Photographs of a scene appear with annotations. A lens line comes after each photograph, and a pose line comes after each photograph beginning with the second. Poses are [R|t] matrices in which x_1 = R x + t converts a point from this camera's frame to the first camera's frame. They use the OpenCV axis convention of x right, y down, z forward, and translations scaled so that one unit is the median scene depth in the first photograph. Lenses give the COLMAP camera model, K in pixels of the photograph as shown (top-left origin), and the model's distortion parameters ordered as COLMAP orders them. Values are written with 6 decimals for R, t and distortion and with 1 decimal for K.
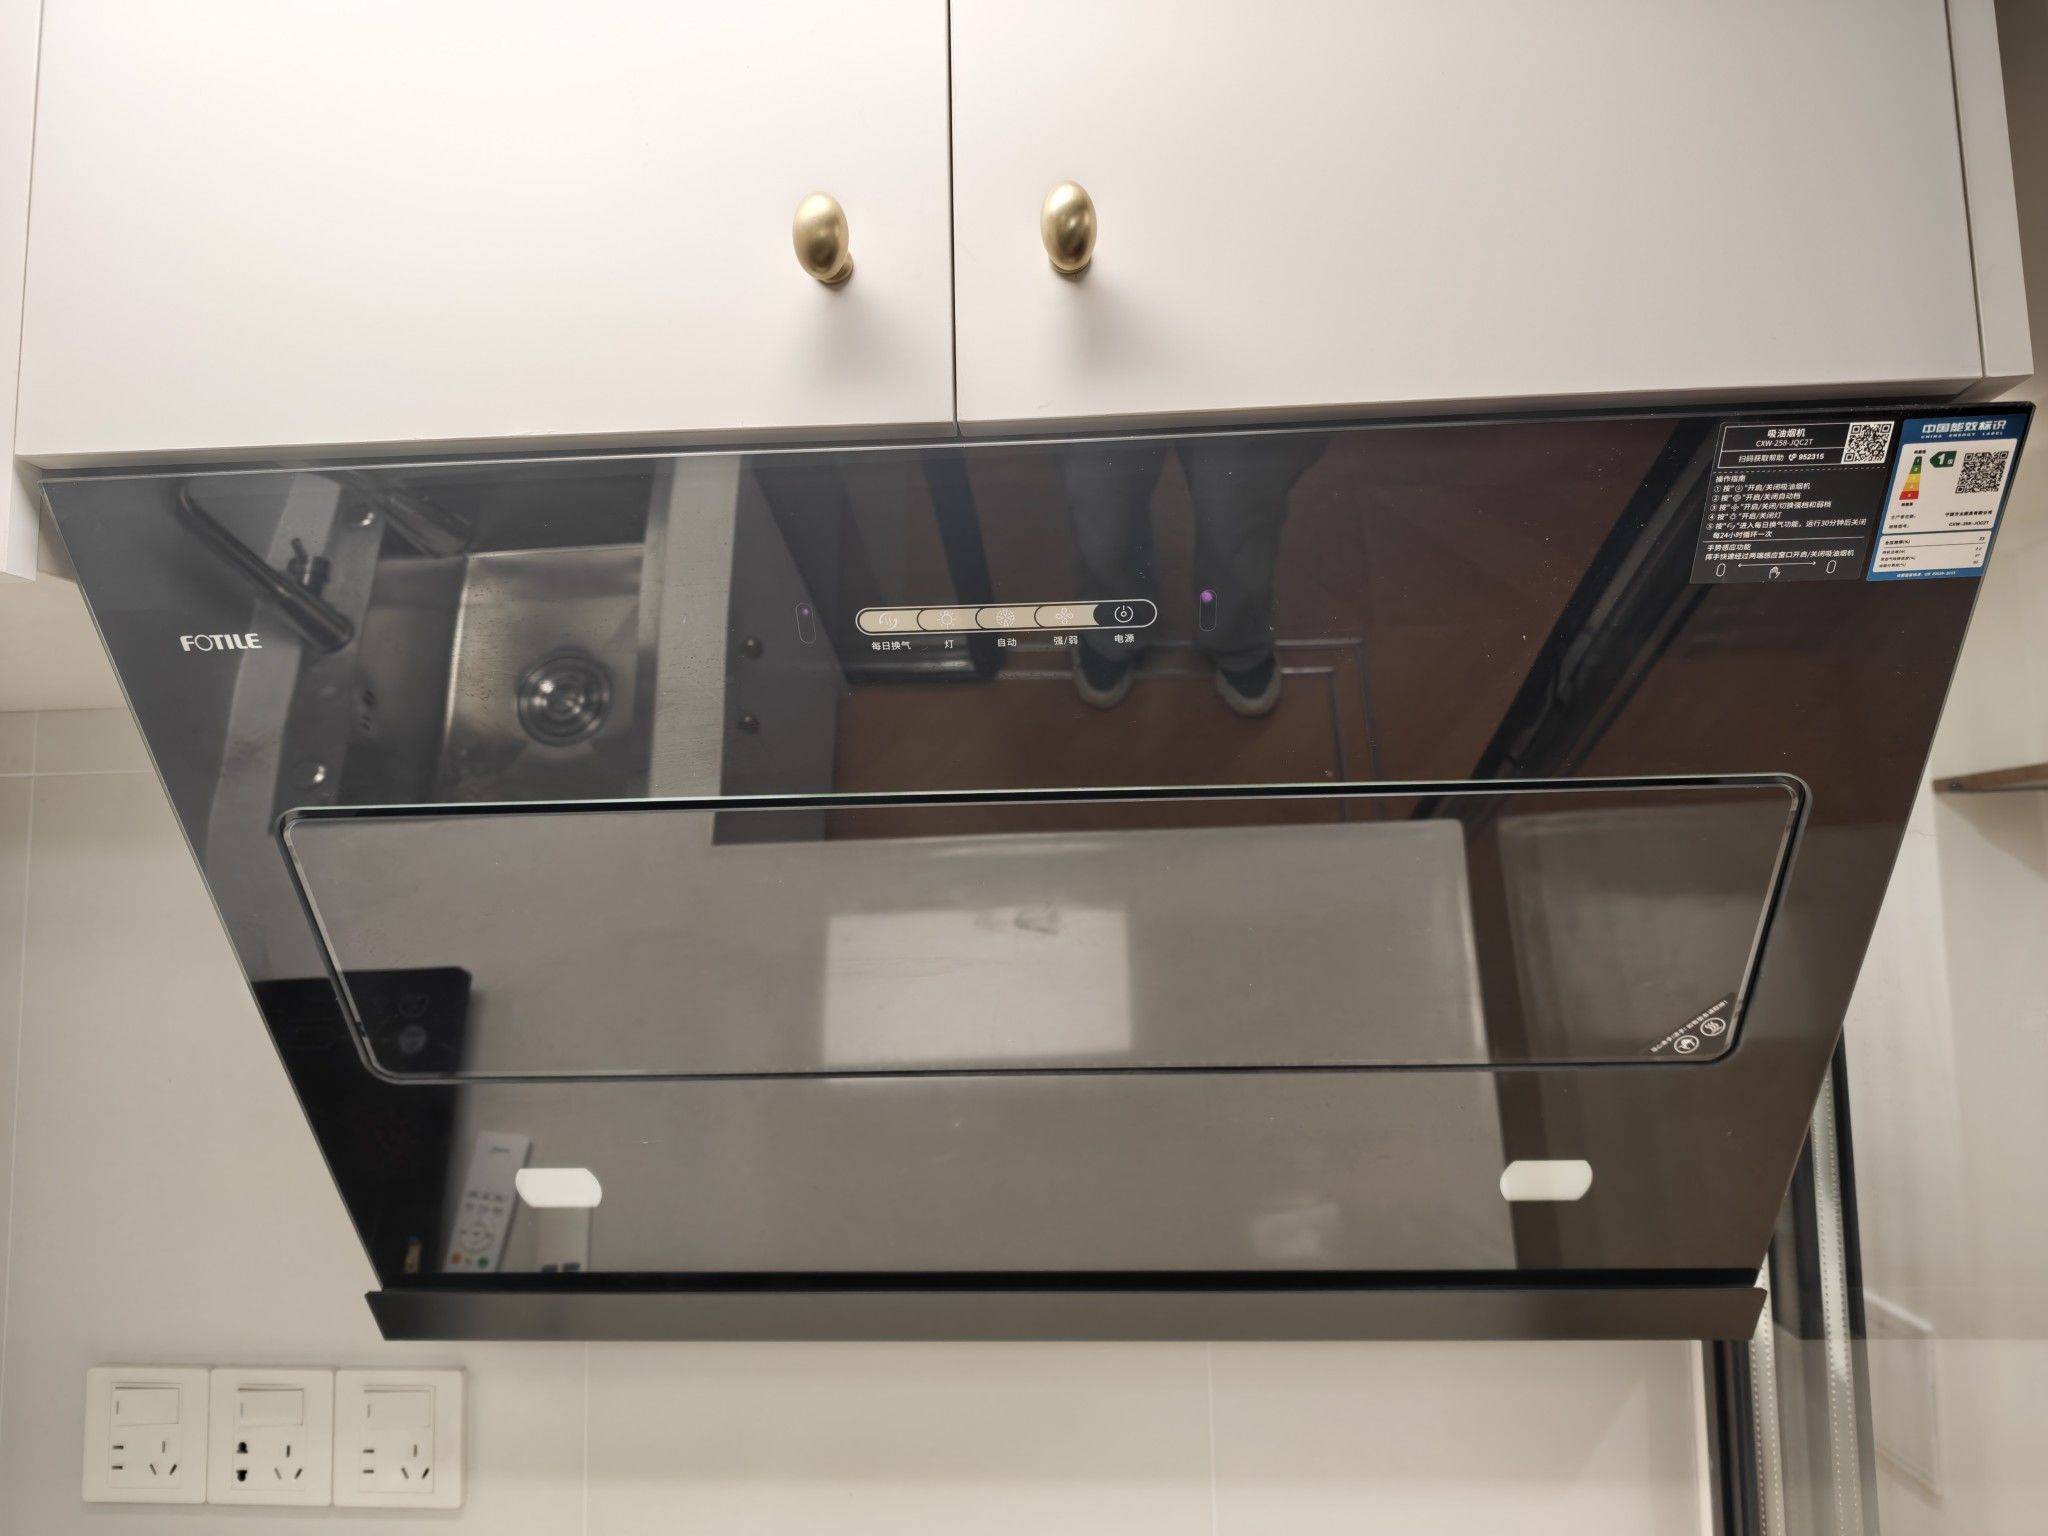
lens RADIAL K [[1449.3, 0, 1024.0], [0, 1449.3, 768.0], [0, 0, 1]] dist [-0.014673, -0.002230]
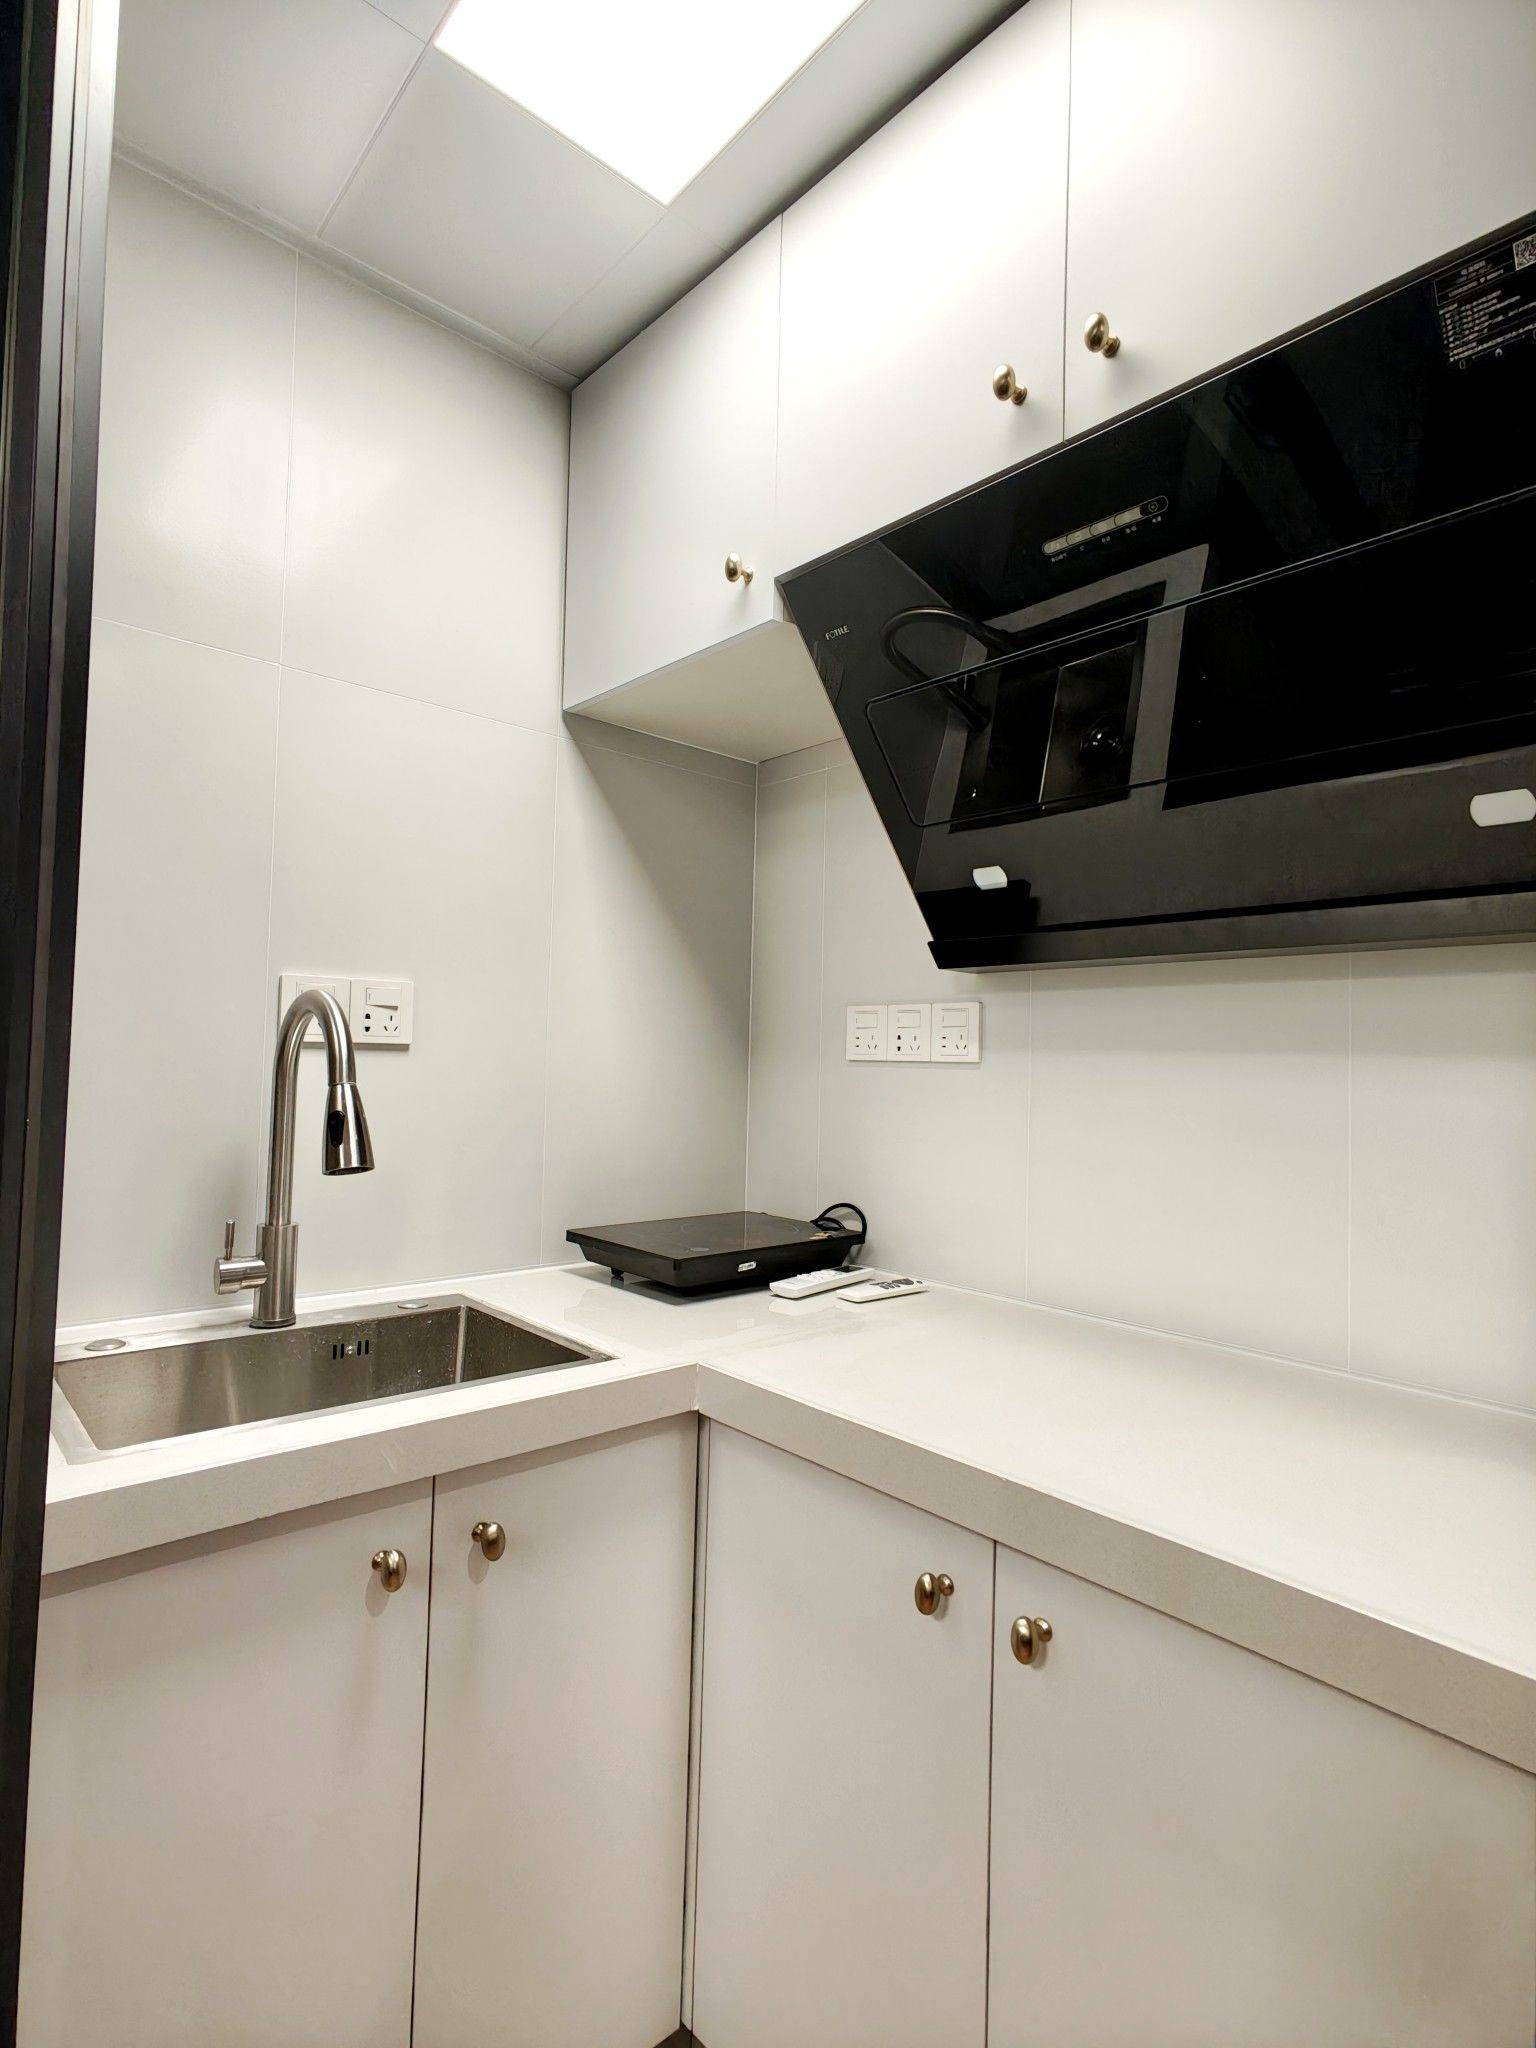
lens RADIAL K [[1041.9, 0, 768.0], [0, 1041.9, 1024.0], [0, 0, 1]] dist [-0.004688, 0.000329]
pose [[0.716801, 0.005958, -0.697252, 0.494115], [0.032345, 0.998603, 0.041784, 0.385458], [0.696527, -0.052503, 0.715607, -0.363608]]
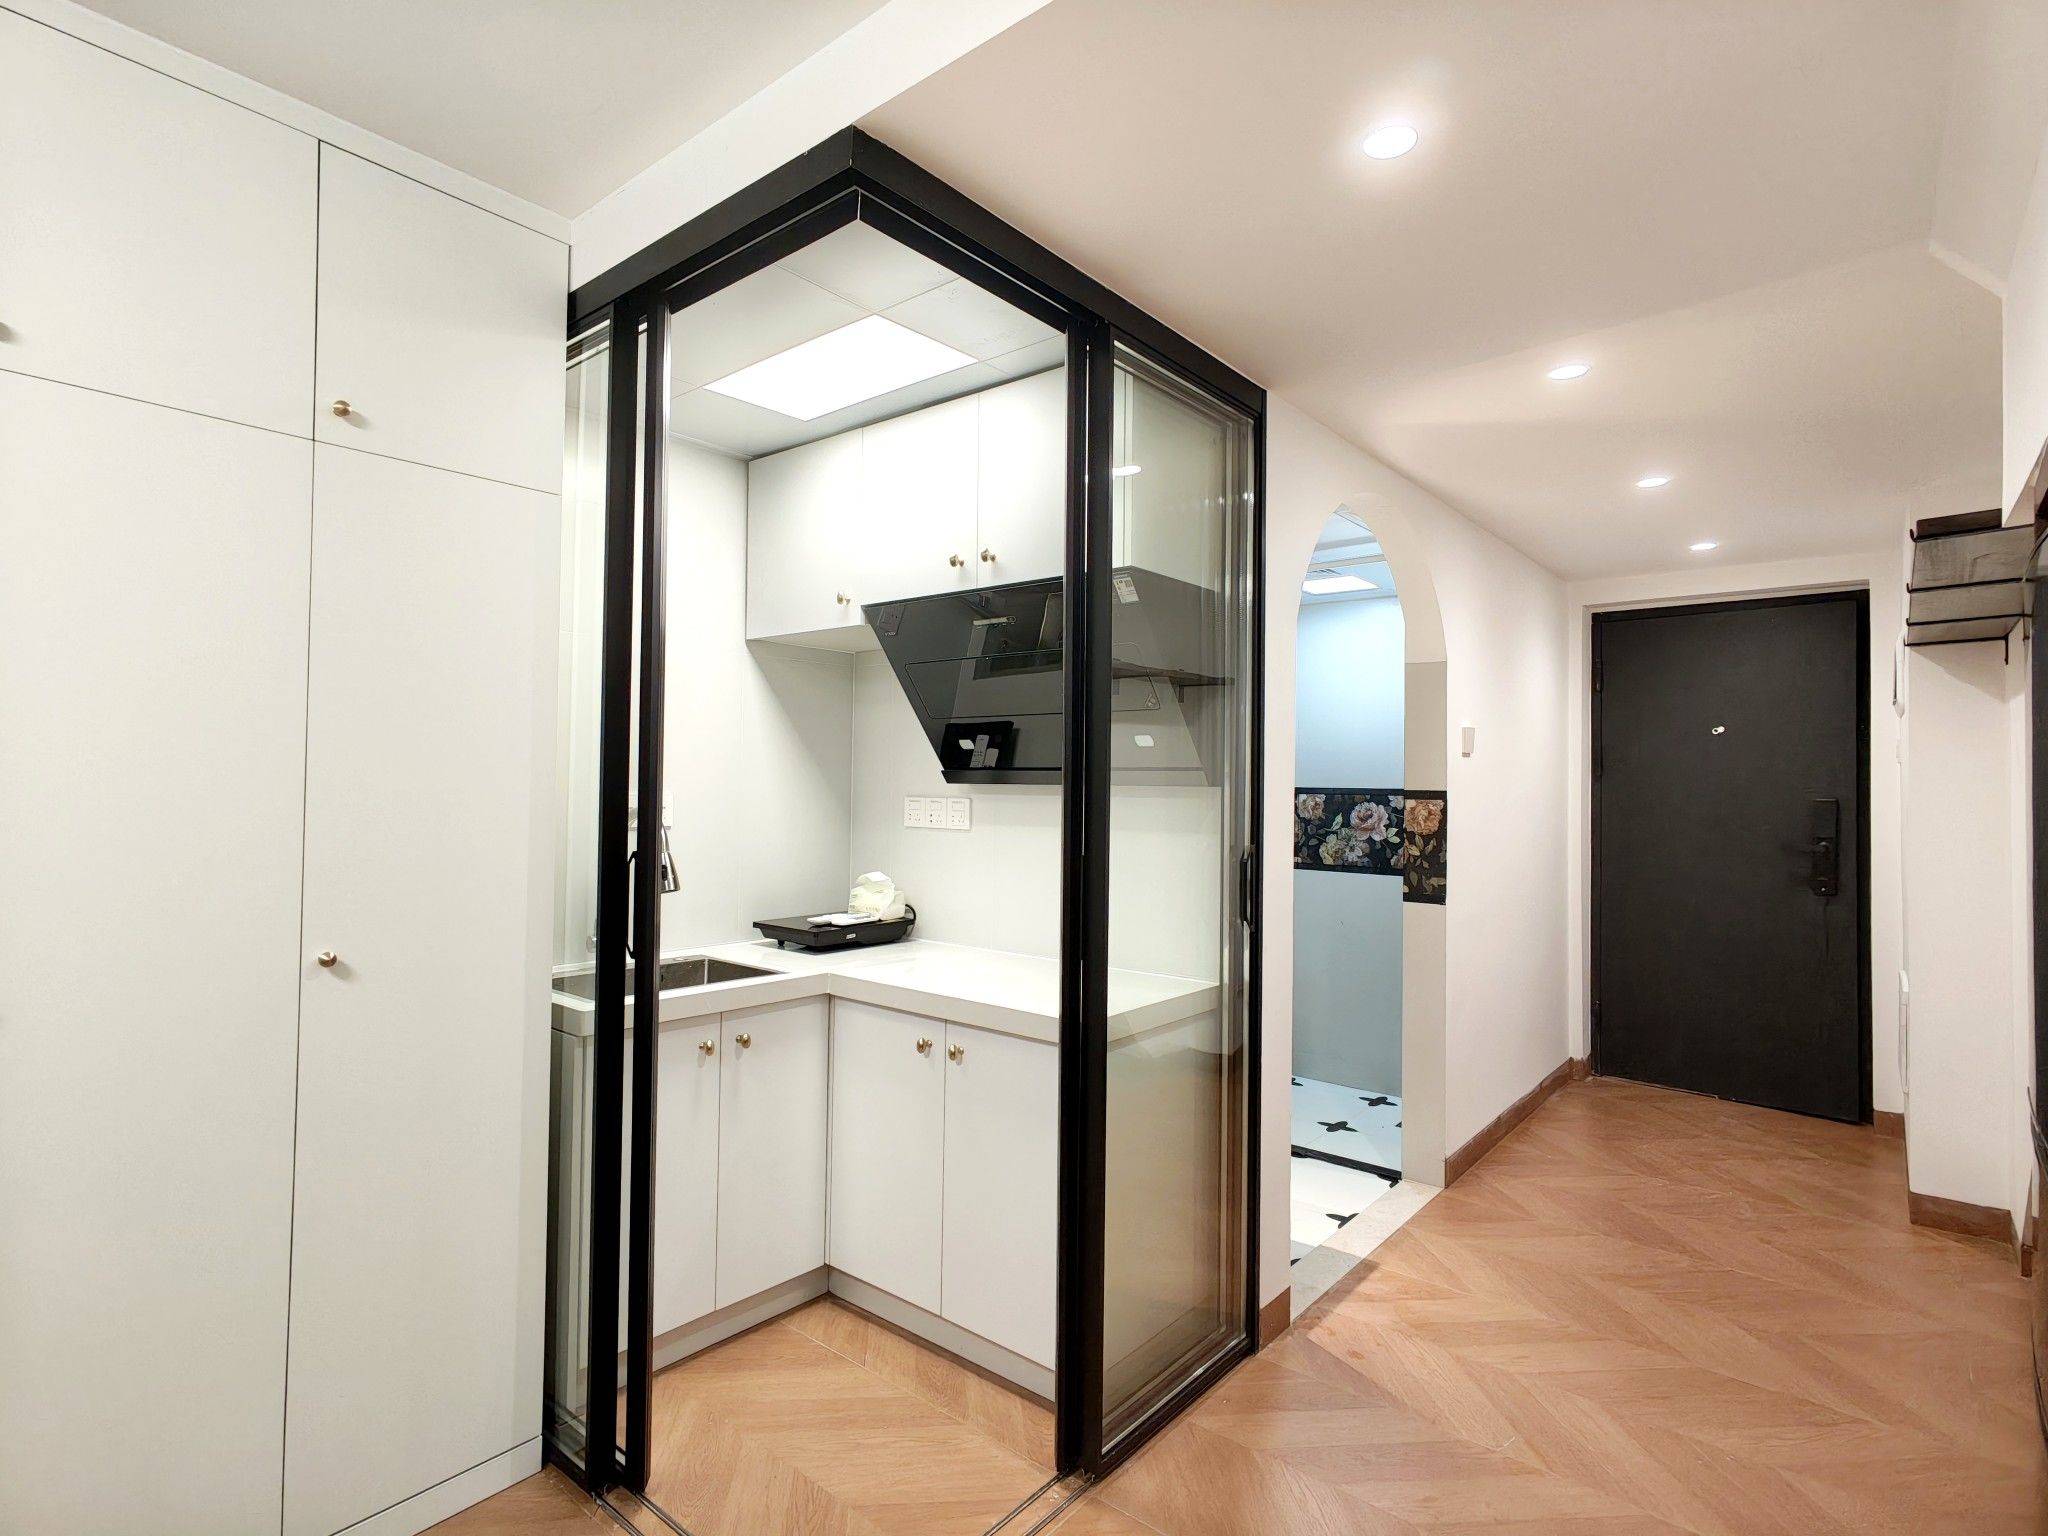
lens RADIAL K [[1041.9, 0, 1024.0], [0, 1041.9, 768.0], [0, 0, 1]] dist [-0.004688, 0.000329]
pose [[0.809282, 0.014500, -0.587241, 1.598942], [0.032314, 0.997083, 0.069152, 0.121909], [0.586531, -0.074940, 0.806453, -1.431784]]
